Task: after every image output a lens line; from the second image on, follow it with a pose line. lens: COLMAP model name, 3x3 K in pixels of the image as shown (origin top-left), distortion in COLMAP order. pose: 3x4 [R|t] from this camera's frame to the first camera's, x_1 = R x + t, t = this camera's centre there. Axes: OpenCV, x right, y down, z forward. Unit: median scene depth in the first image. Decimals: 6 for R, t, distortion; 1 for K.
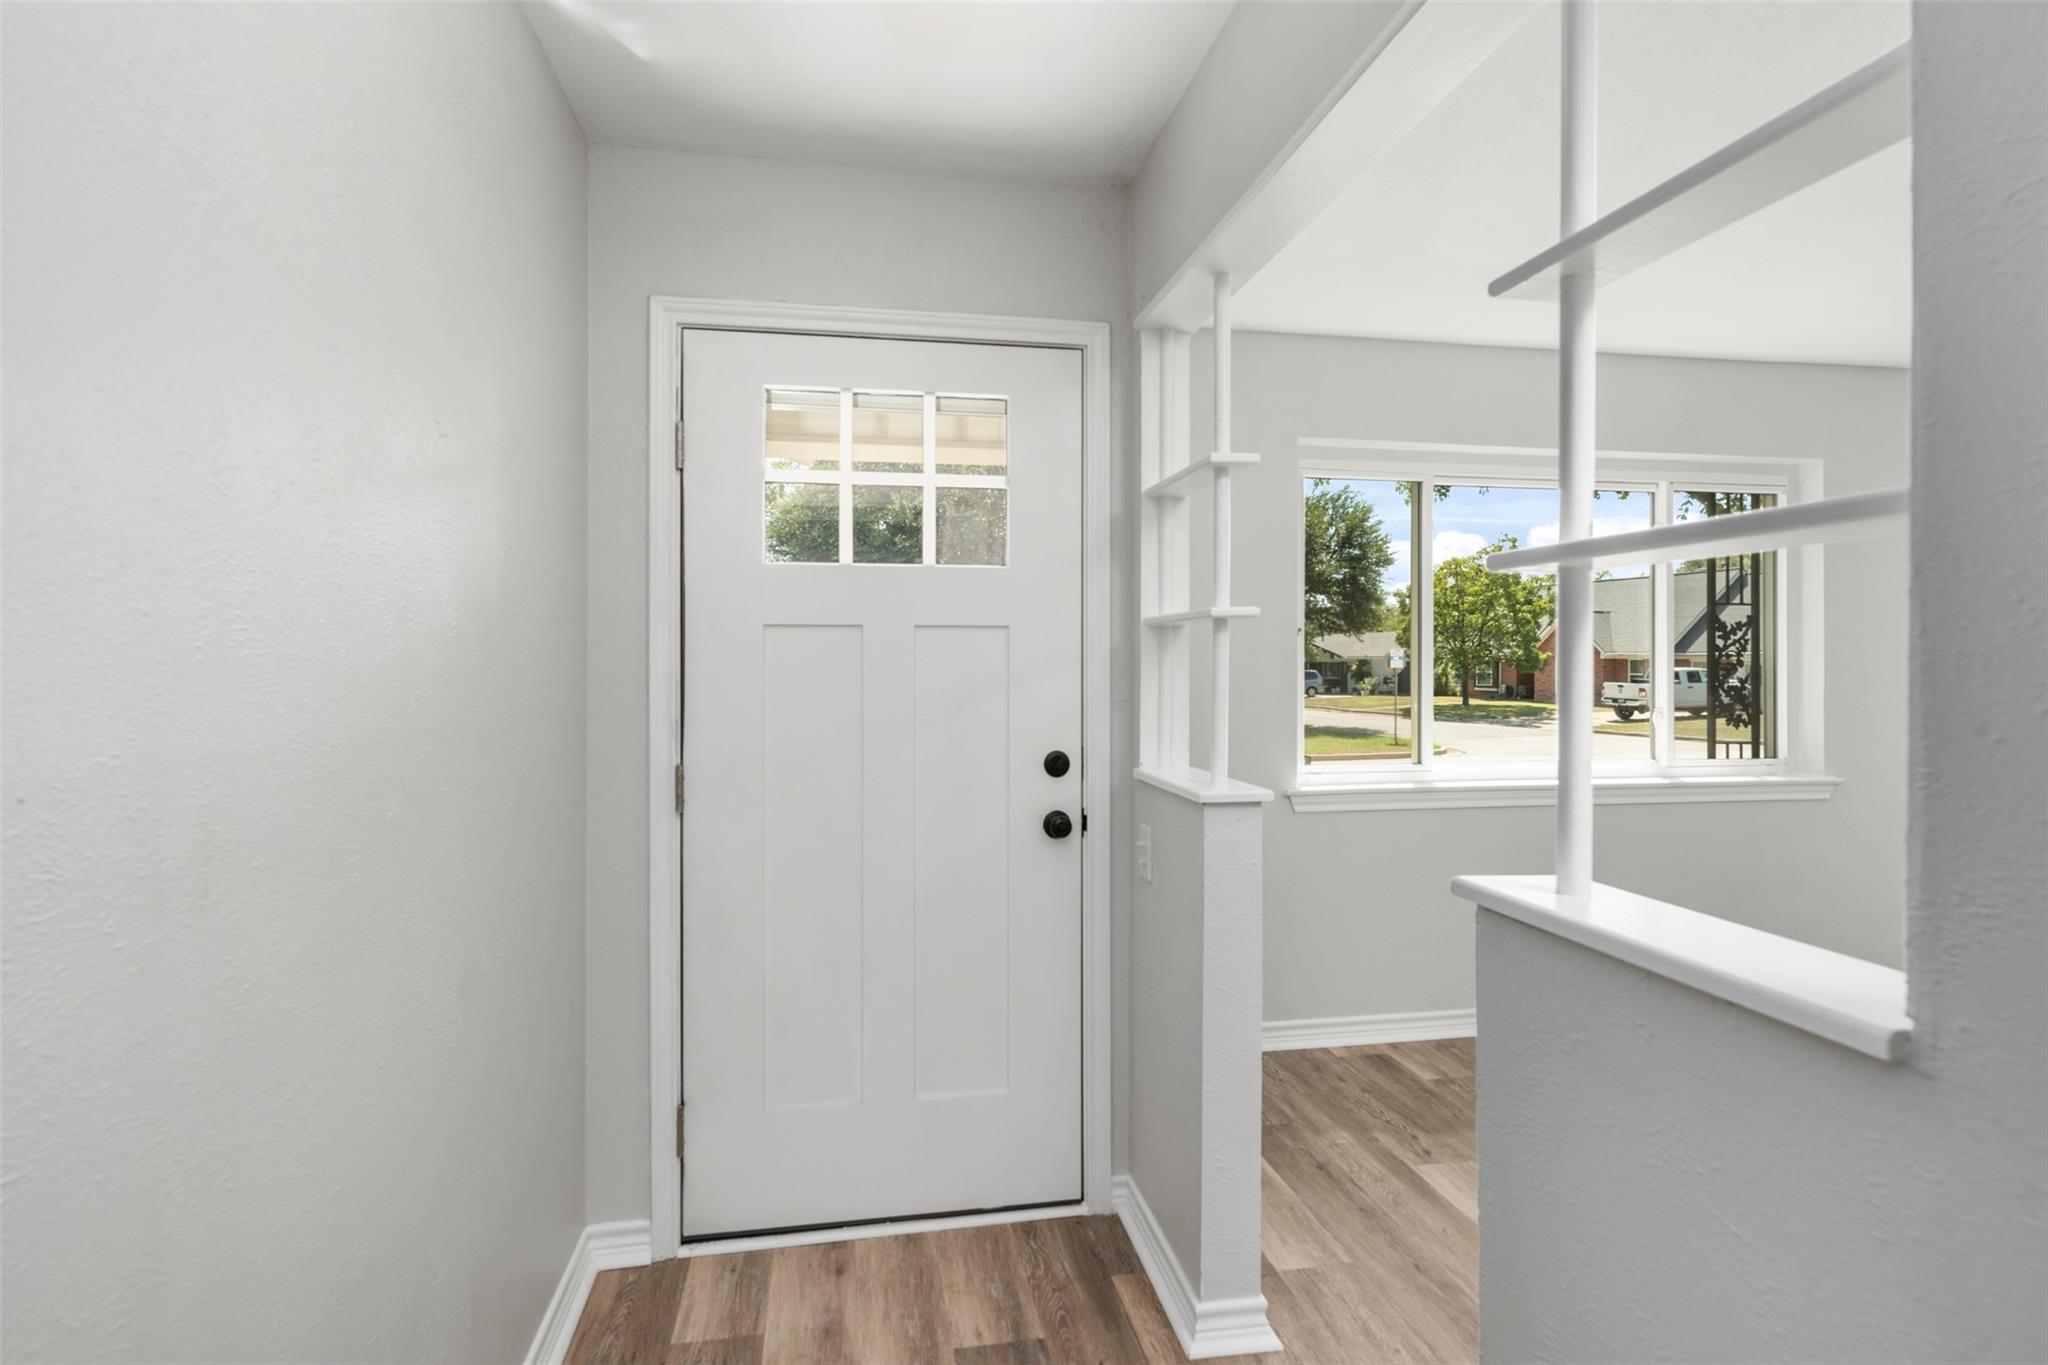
lens RADIAL K [[1013.6, 0, 1018.4], [0, 1013.6, 666.3], [0, 0, 1]] dist [0.004001, 0.000130]
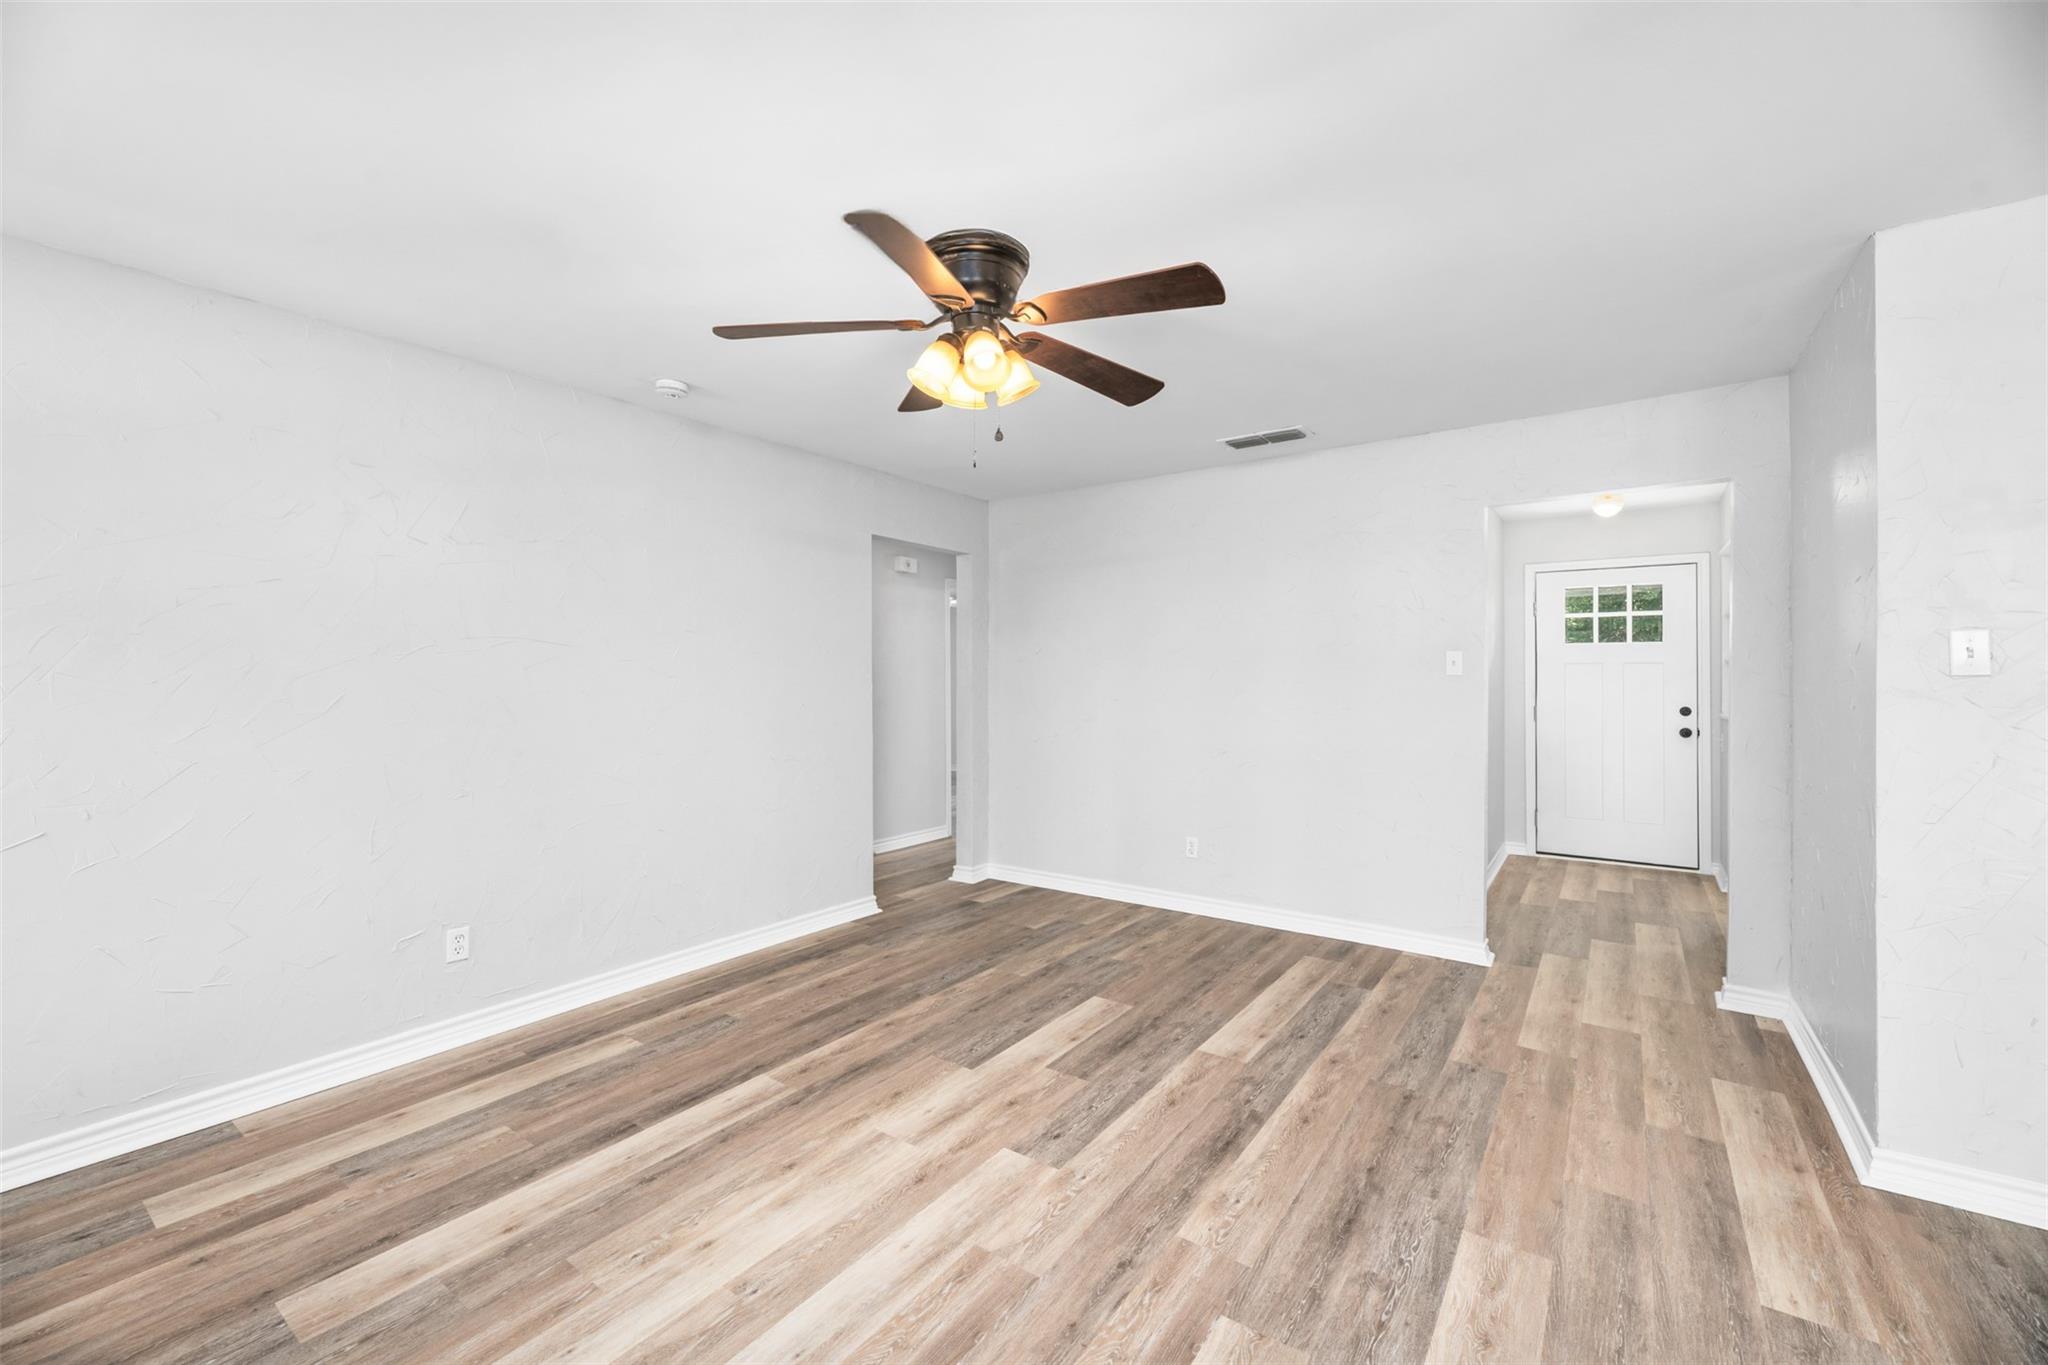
lens RADIAL K [[840.2, 0, 1018.2], [0, 840.2, 687.5], [0, 0, 1]] dist [-0.005404, -0.000717]
pose [[0.681414, 0.000560, -0.731898, 0.515058], [0.005999, 0.999962, 0.006350, 0.005880], [0.731874, -0.008717, 0.681384, -2.087508]]
